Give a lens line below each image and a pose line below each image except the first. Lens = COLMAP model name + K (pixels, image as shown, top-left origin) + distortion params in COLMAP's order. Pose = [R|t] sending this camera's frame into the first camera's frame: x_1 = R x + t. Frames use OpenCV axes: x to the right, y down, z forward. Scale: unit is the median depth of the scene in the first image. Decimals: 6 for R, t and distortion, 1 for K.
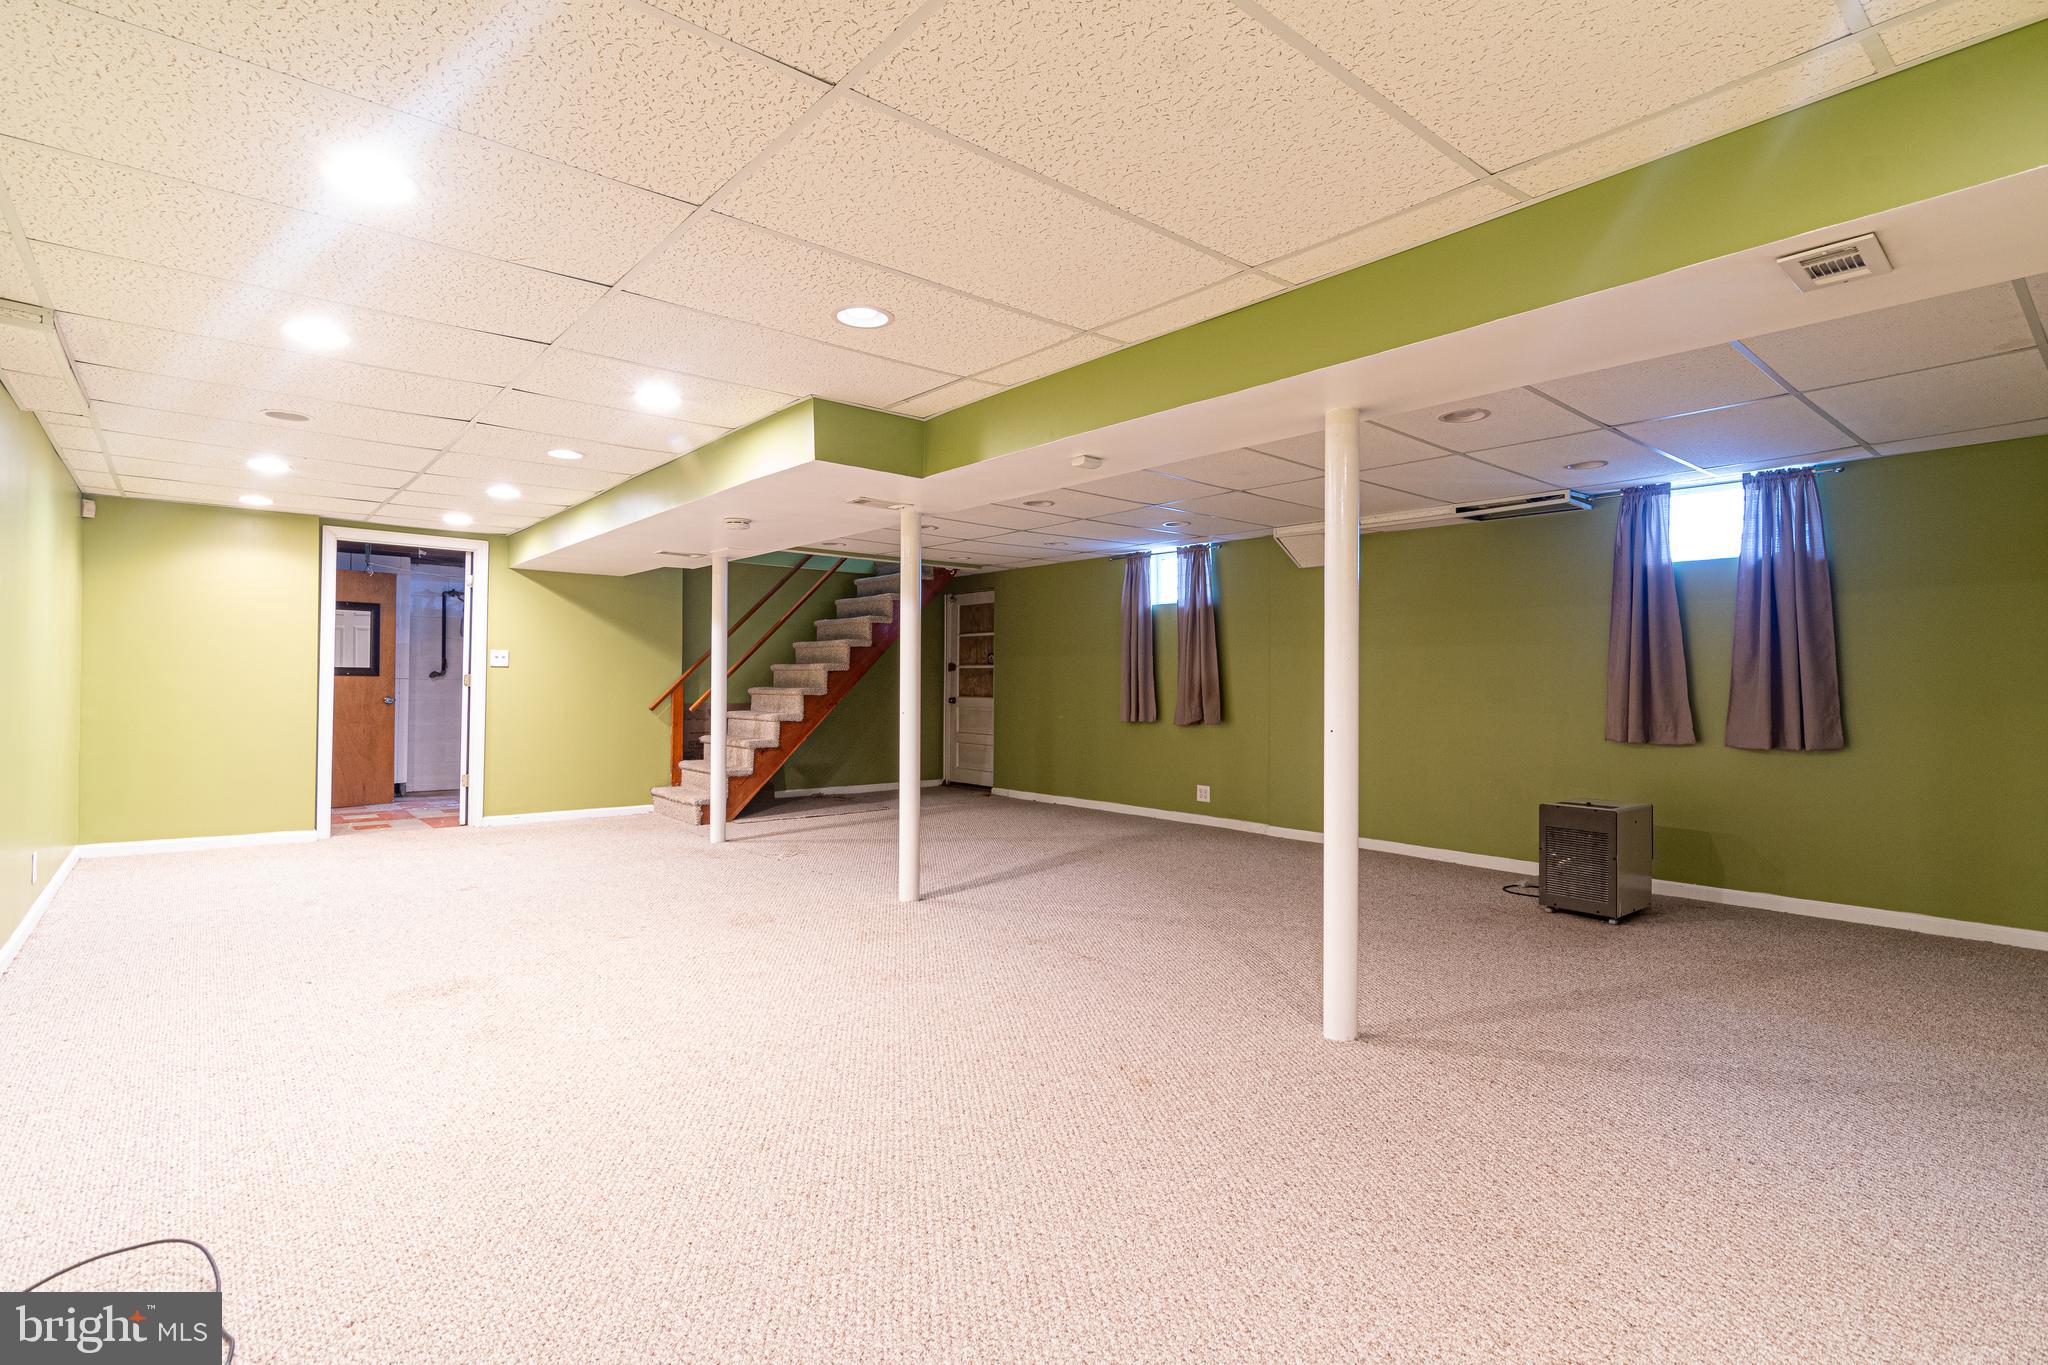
lens RADIAL K [[978.5, 0, 1012.8], [0, 978.5, 672.7], [0, 0, 1]] dist [-0.003854, 0.000313]
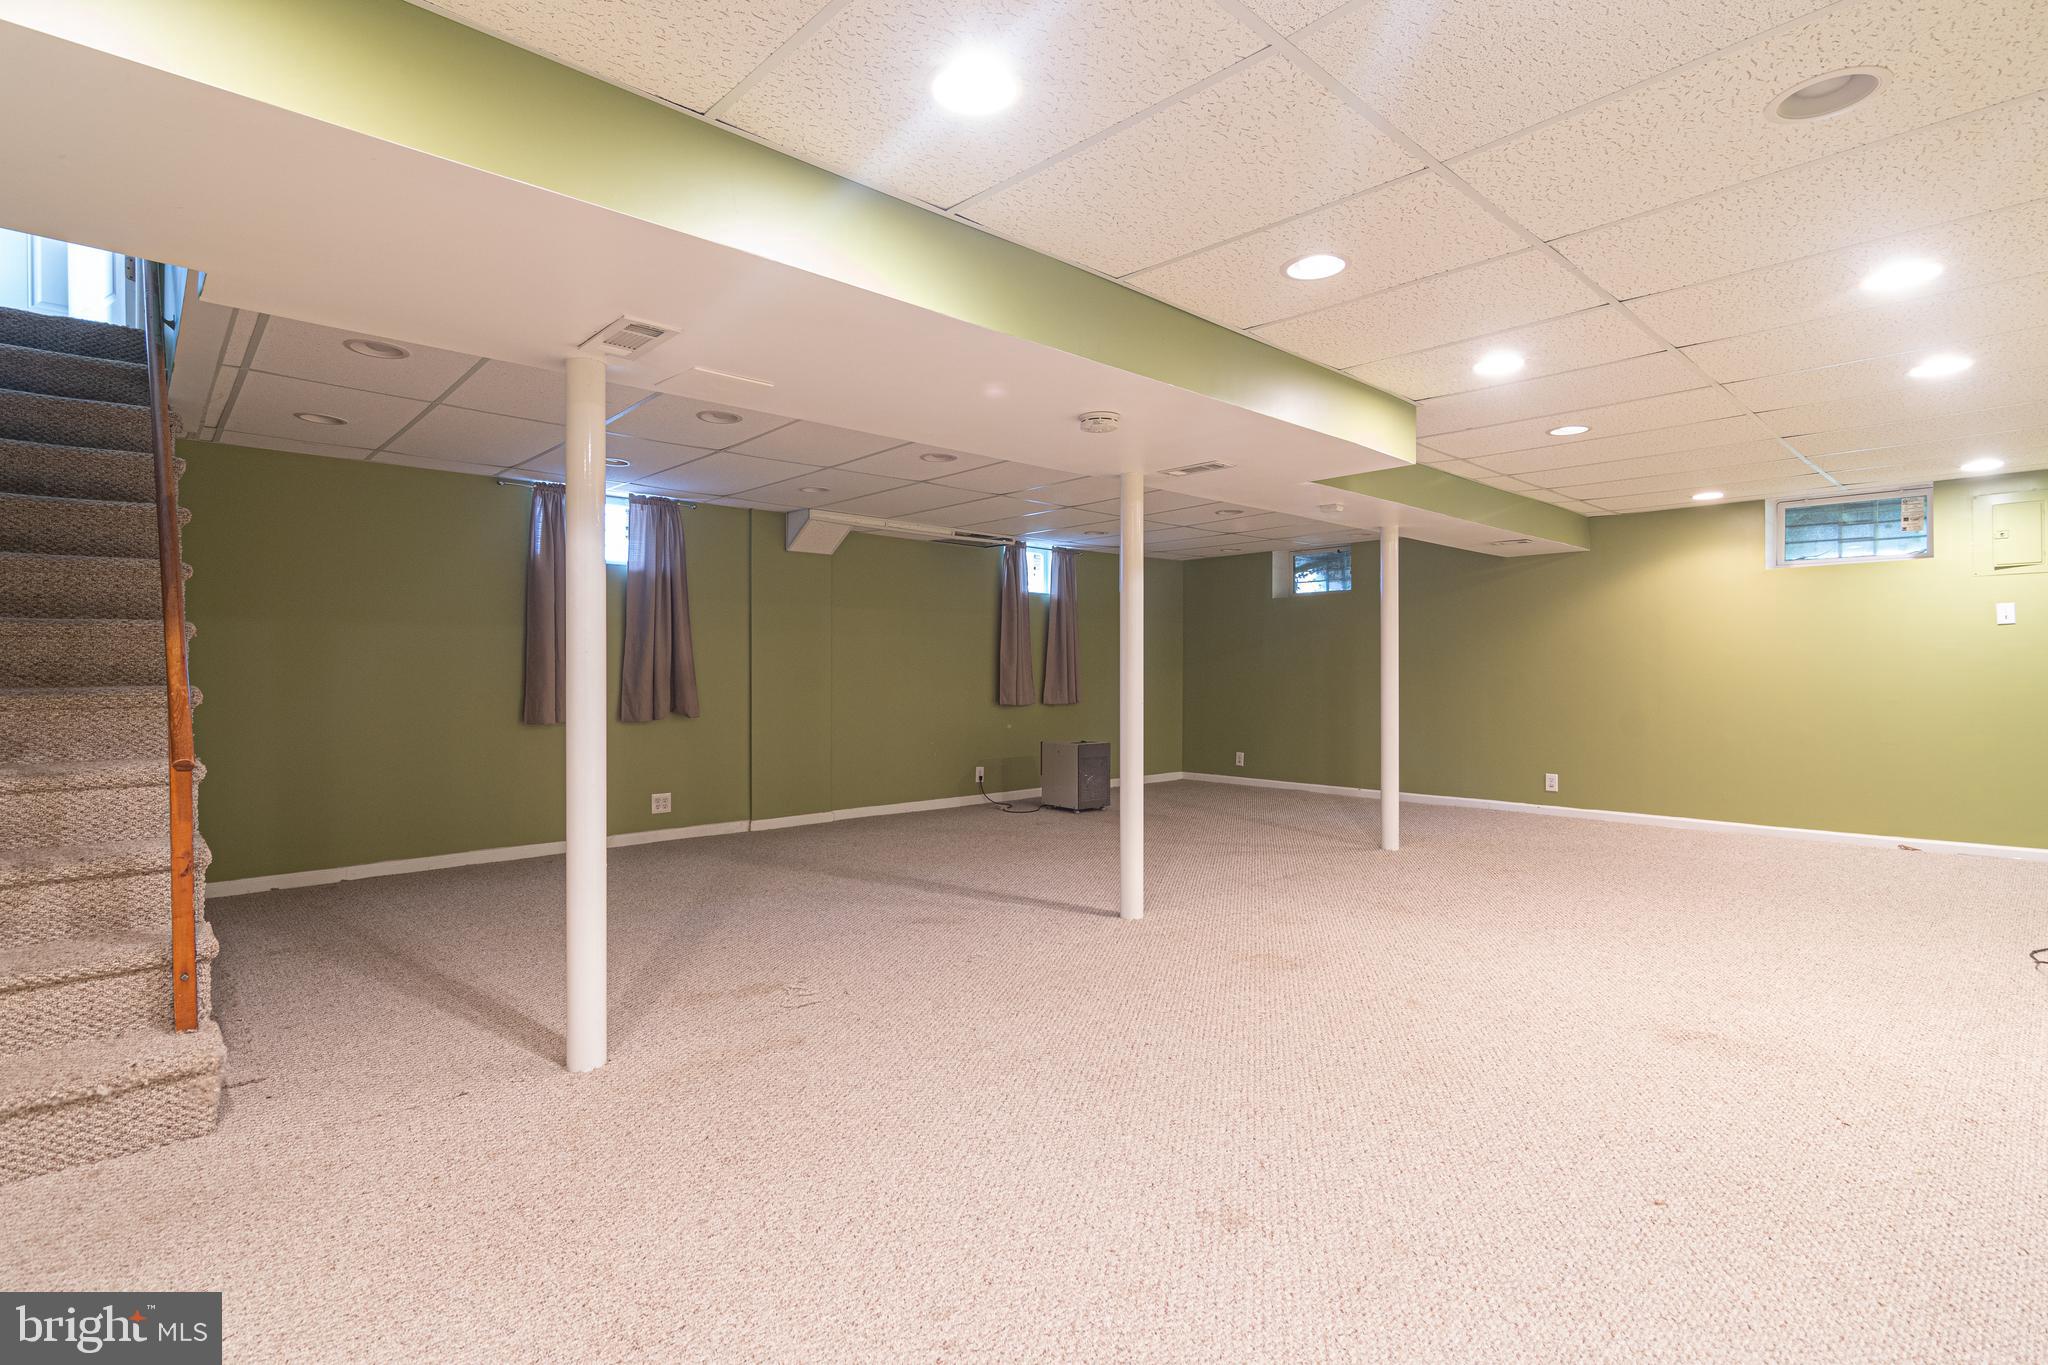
lens RADIAL K [[978.5, 0, 1012.8], [0, 978.5, 672.7], [0, 0, 1]] dist [-0.003854, 0.000313]
pose [[0.007113, 0.001845, 0.999973, -0.728739], [-0.010578, 0.999942, -0.001769, 0.016300], [-0.999919, -0.010565, 0.007132, 0.802450]]
